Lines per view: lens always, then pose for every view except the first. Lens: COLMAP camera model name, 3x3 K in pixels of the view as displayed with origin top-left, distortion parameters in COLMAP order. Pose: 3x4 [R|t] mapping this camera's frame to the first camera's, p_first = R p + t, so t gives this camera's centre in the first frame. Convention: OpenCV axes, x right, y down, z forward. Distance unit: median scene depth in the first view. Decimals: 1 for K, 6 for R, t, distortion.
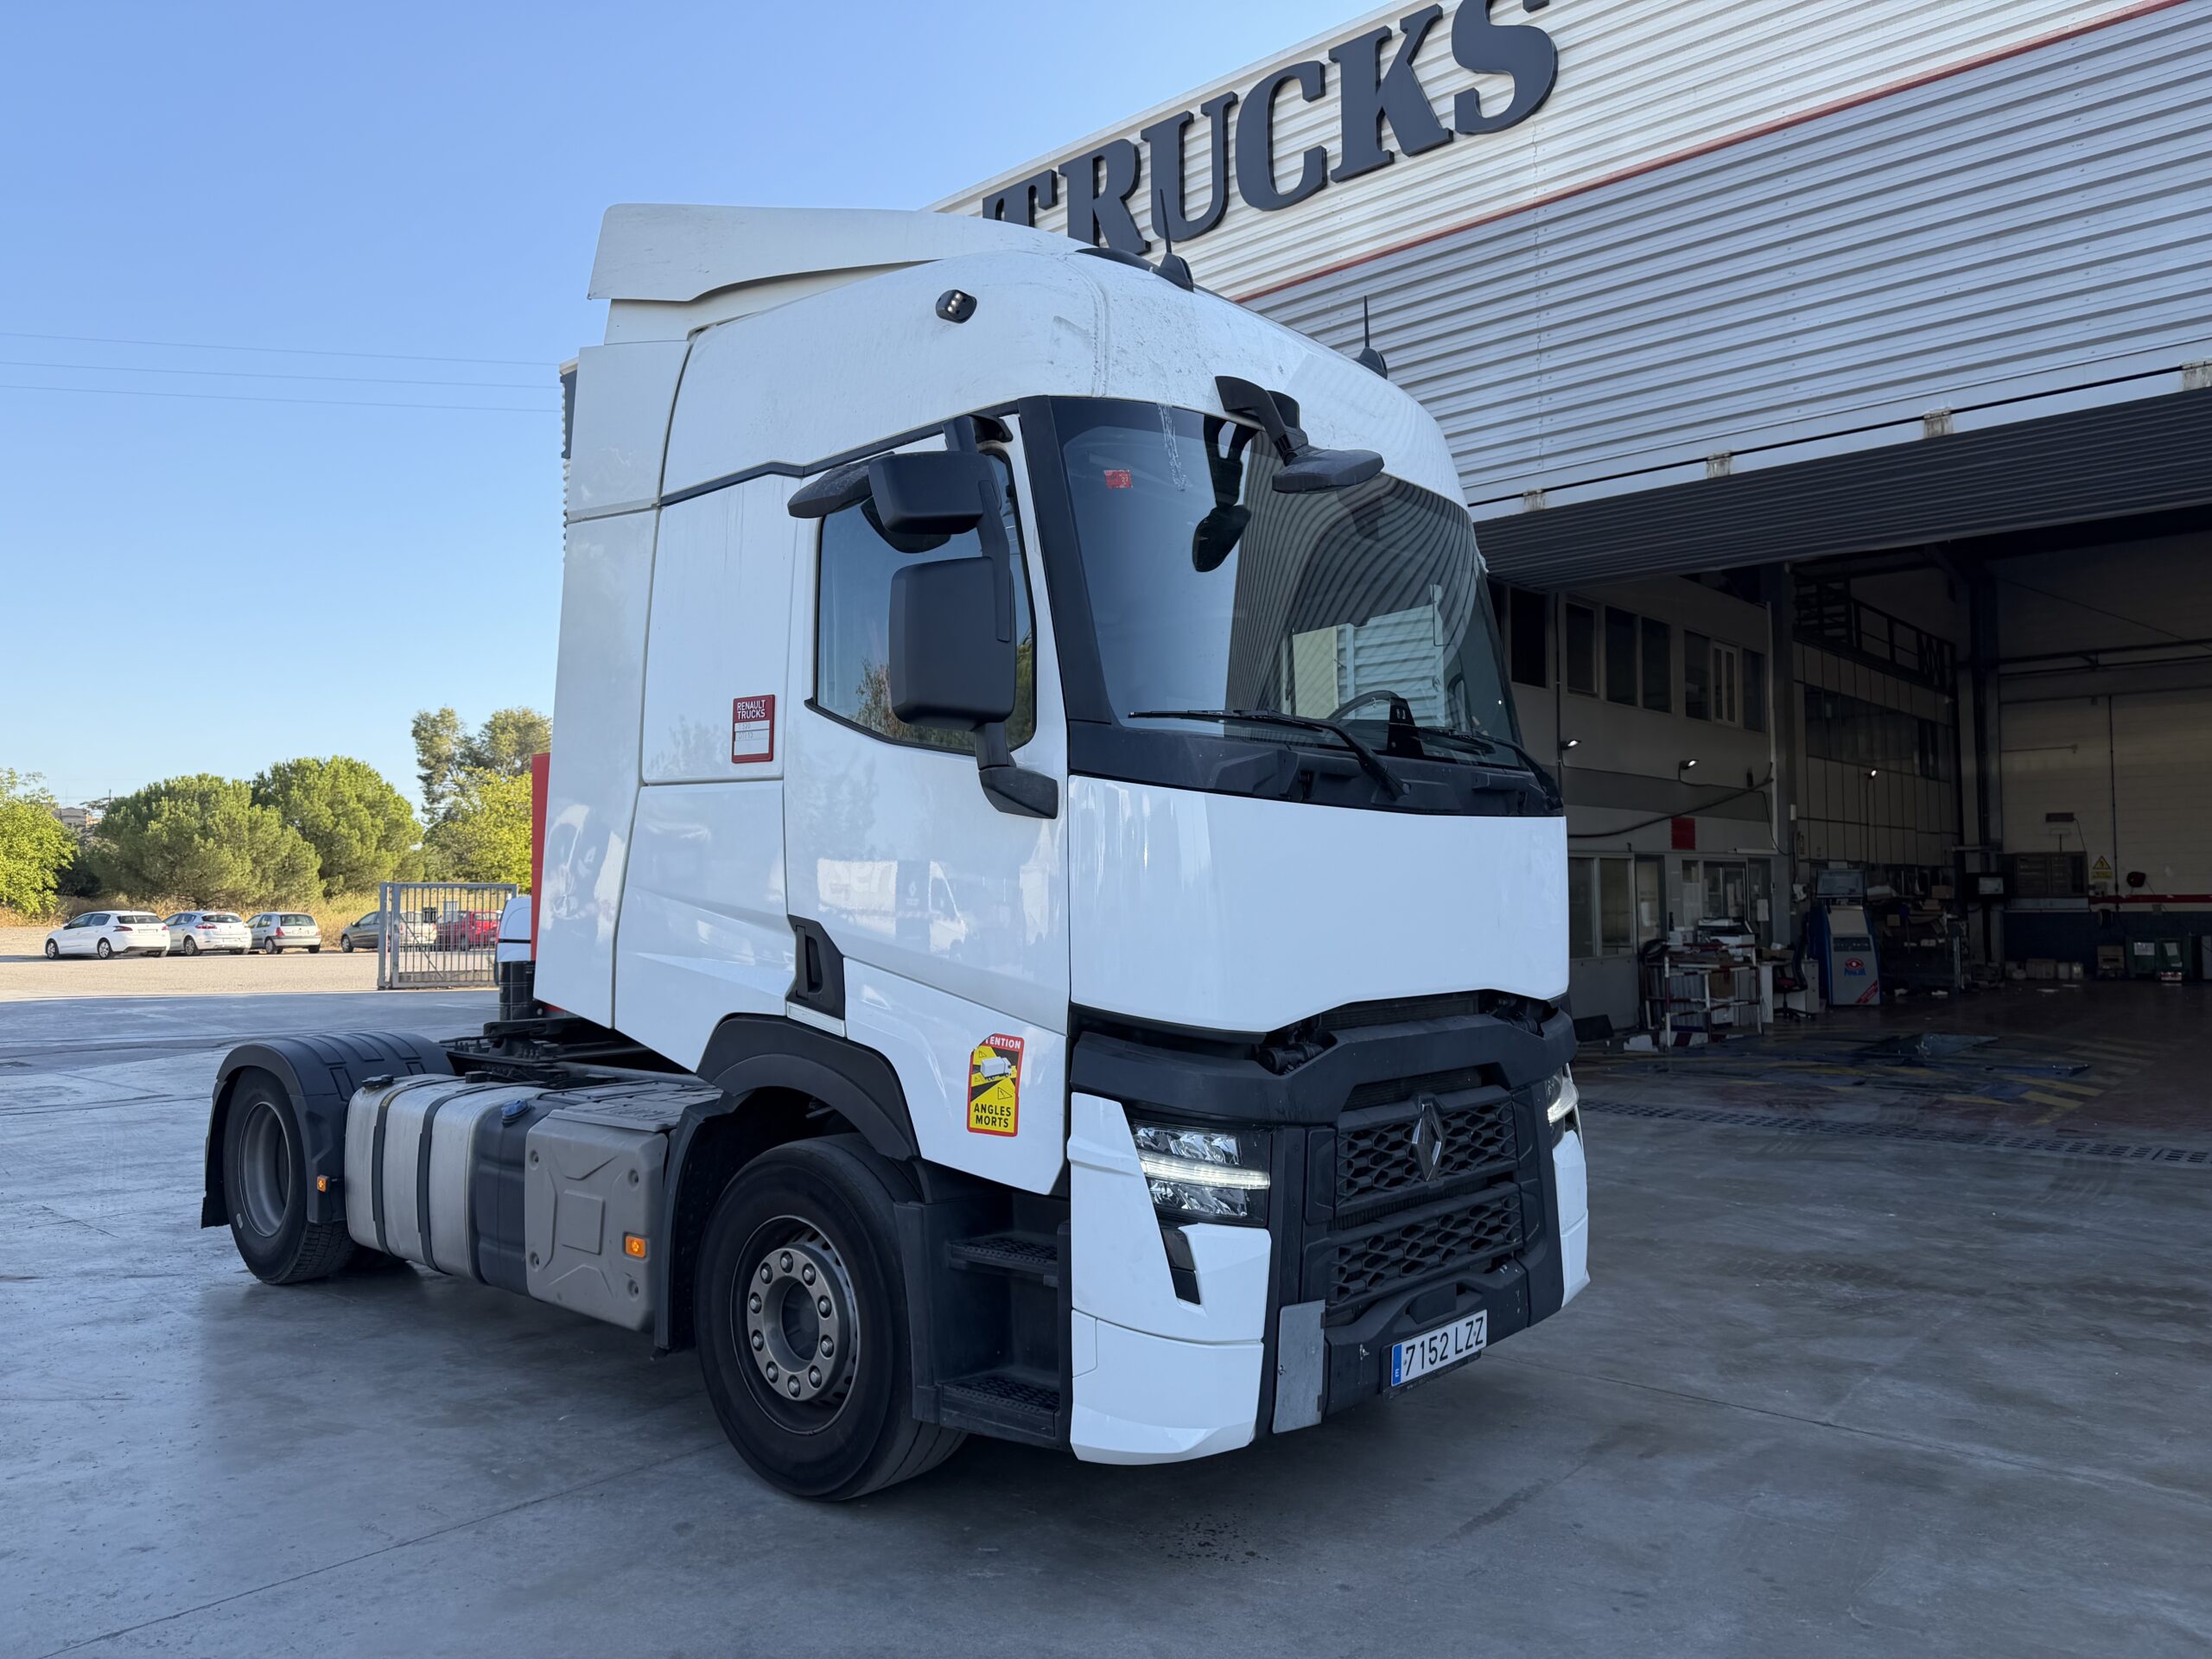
lens RADIAL K [[1555.4, 0, 1099.0], [0, 1555.4, 818.3], [0, 0, 1]] dist [0.018495, -0.024452]
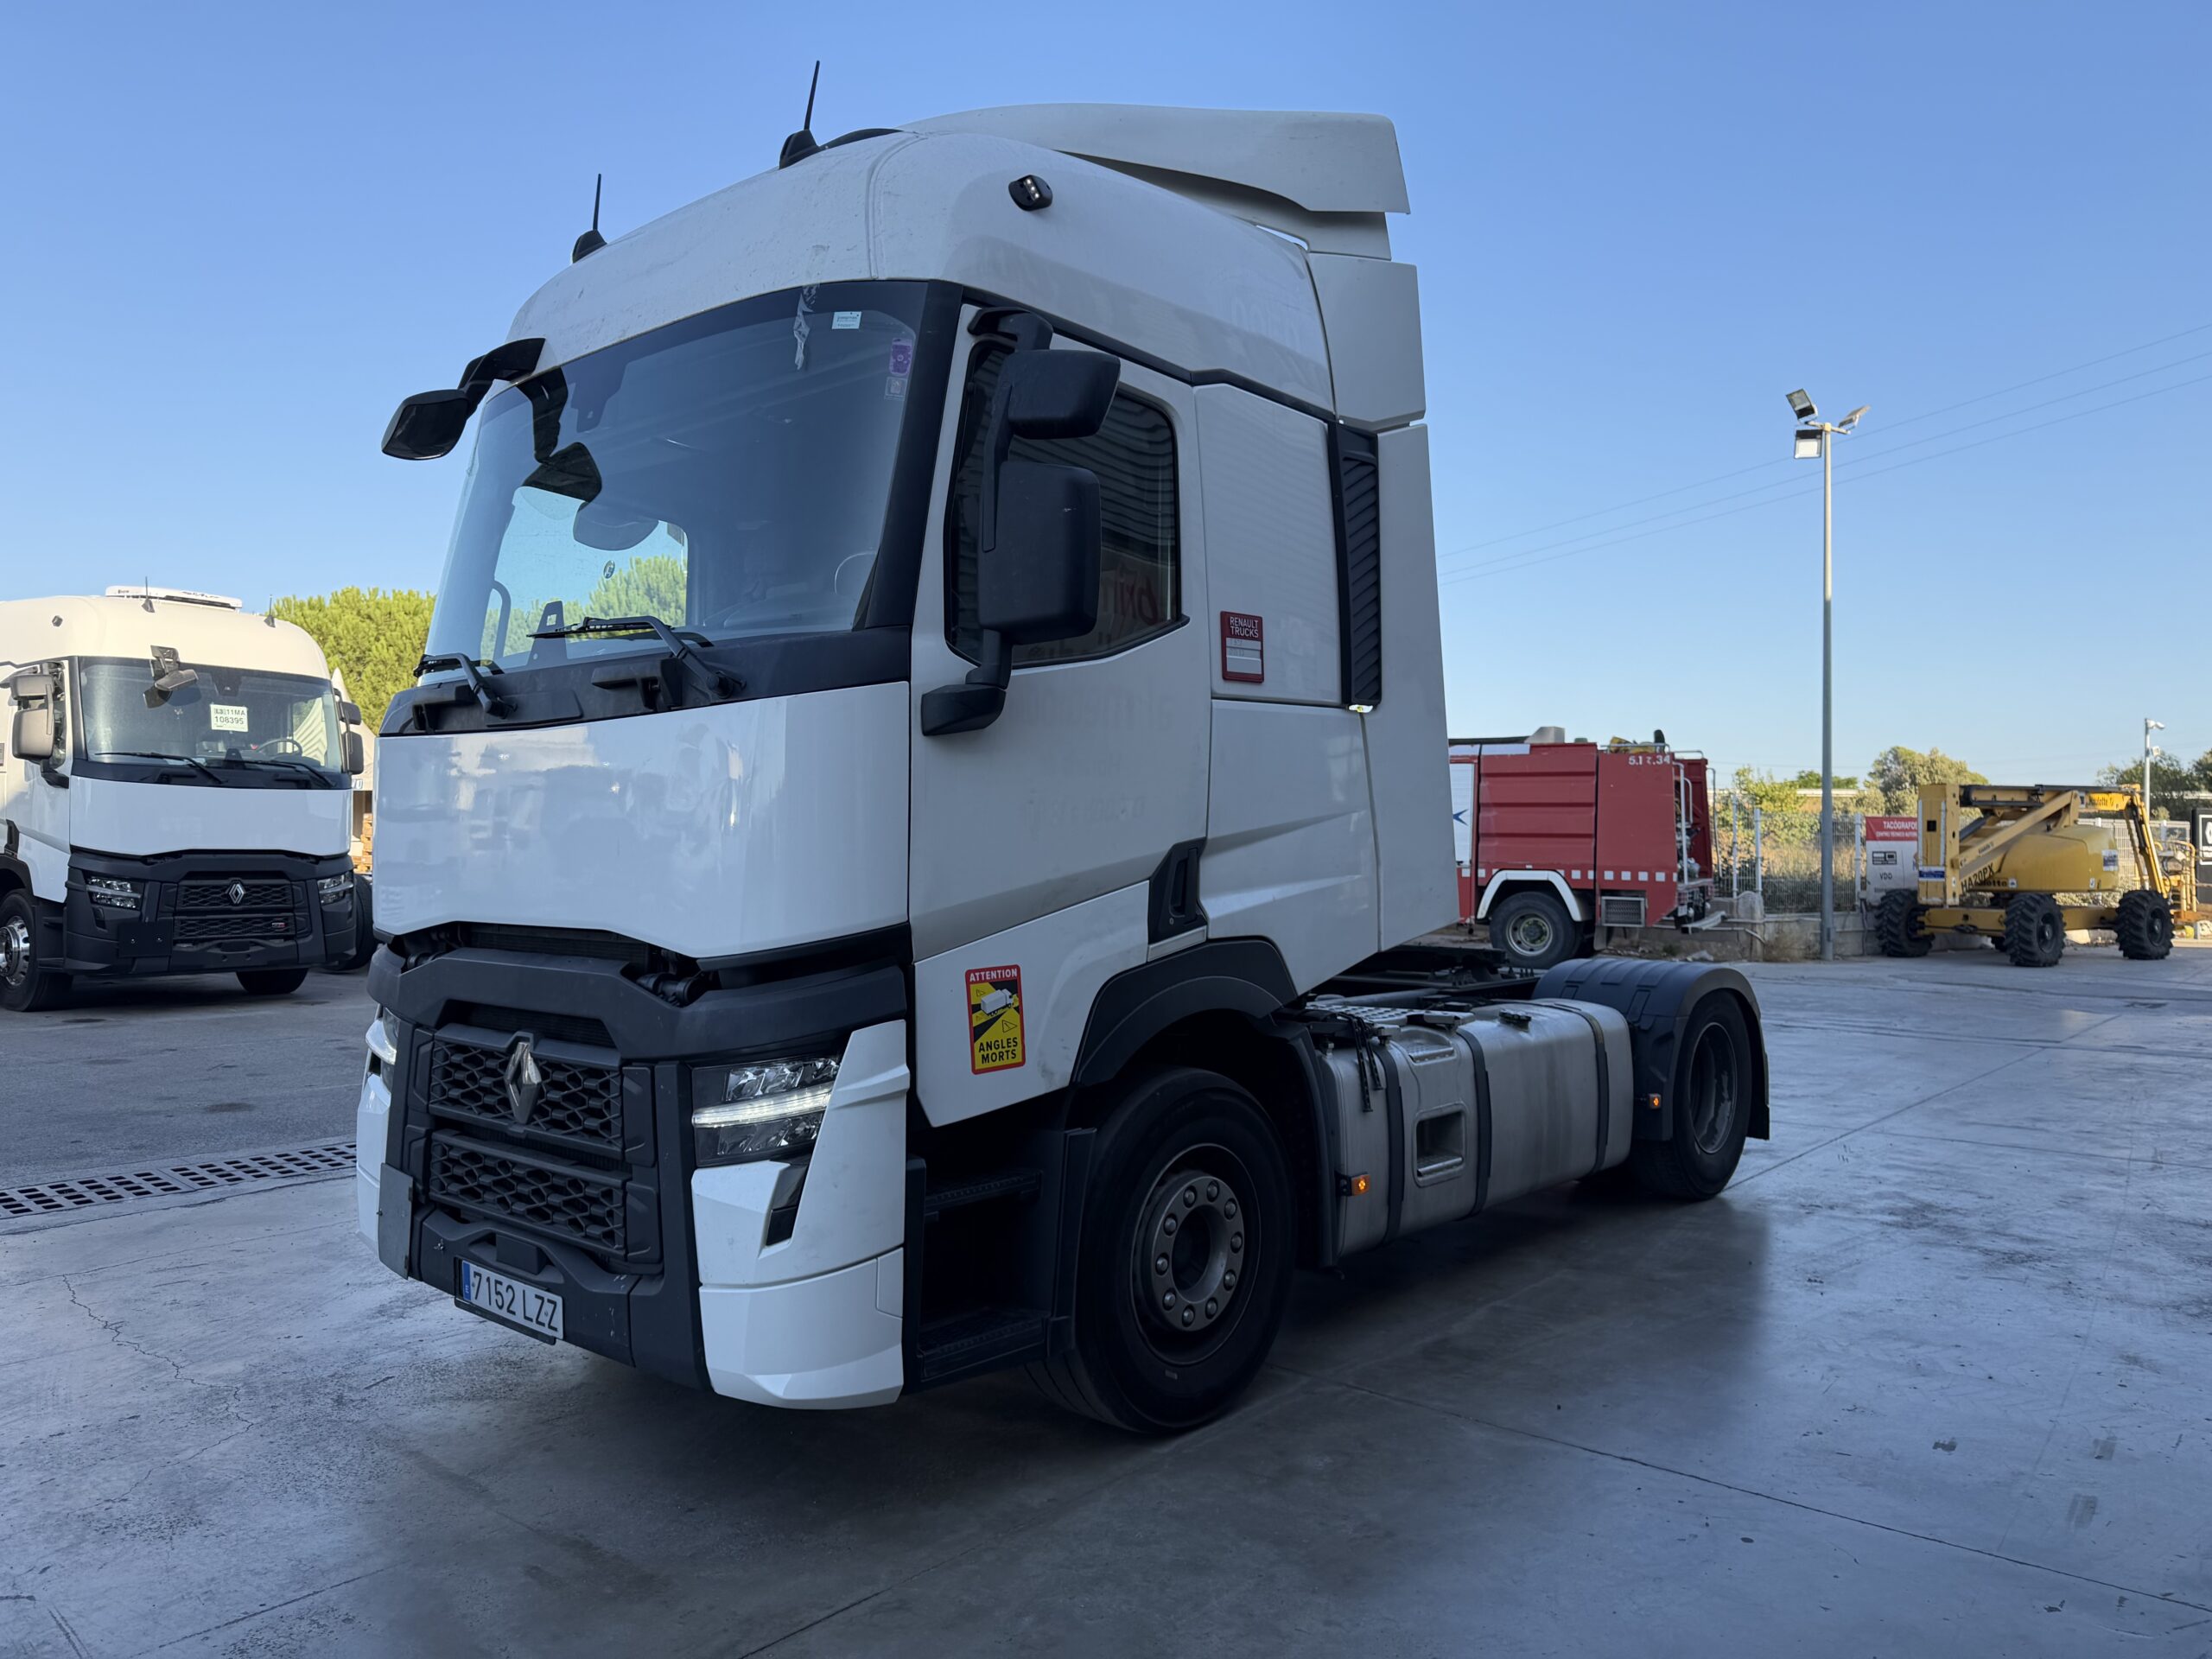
lens RADIAL K [[1555.4, 0, 1096.8], [0, 1555.4, 791.5], [0, 0, 1]] dist [0.018495, -0.024452]
pose [[0.014663, -0.022591, -0.999637, 1.161632], [0.054020, 0.998303, -0.021769, 0.070921], [0.998432, -0.053681, 0.015858, 1.338849]]
